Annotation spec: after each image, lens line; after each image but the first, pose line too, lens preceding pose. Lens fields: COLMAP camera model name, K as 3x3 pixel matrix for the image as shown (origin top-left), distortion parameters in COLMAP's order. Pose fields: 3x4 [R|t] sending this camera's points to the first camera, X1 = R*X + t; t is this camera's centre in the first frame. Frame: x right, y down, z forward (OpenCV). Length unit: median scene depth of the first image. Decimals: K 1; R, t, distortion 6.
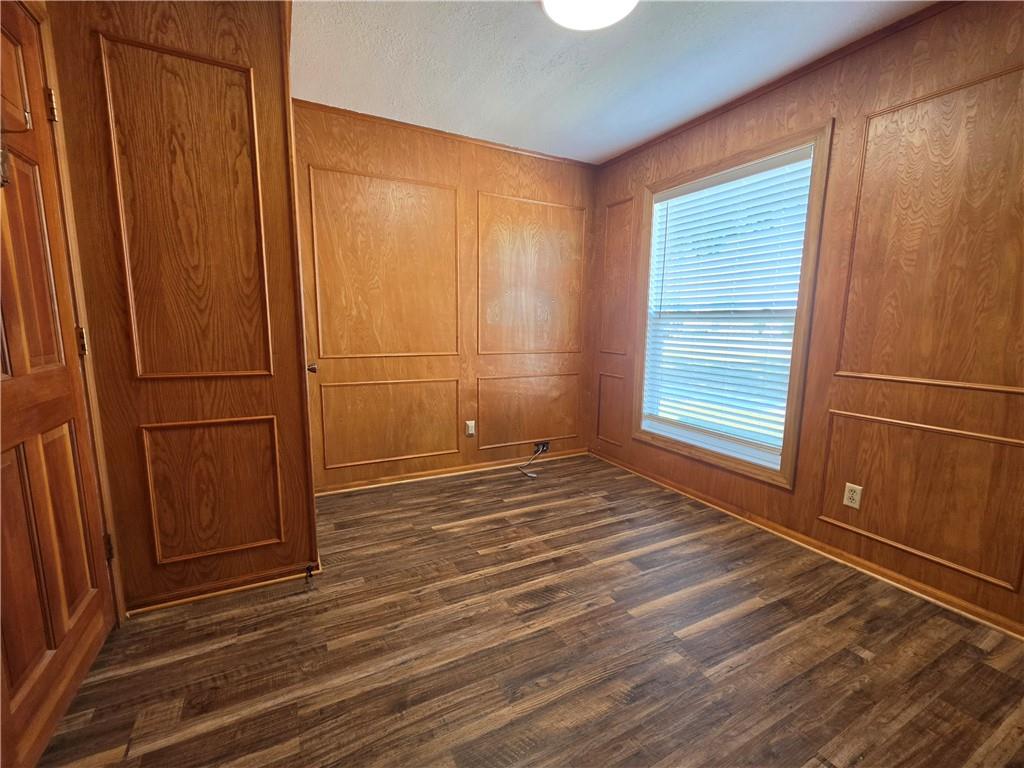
lens RADIAL K [[444.0, 0, 517.1], [0, 444.0, 386.6], [0, 0, 1]] dist [0.002211, -0.000789]
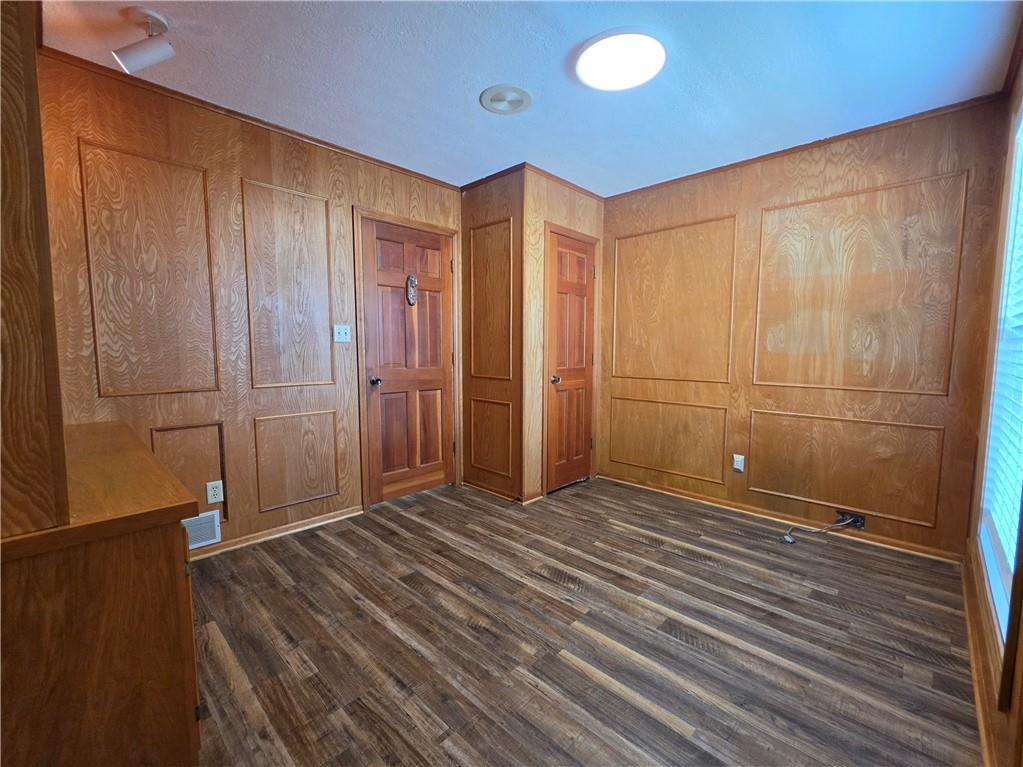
lens RADIAL K [[443.6, 0, 515.2], [0, 443.6, 385.8], [0, 0, 1]] dist [0.002211, -0.000789]
pose [[0.308743, 0.070769, -0.948509, 0.796900], [-0.135315, 0.990353, 0.029846, -0.039232], [0.941471, 0.119133, 0.315340, 0.320961]]
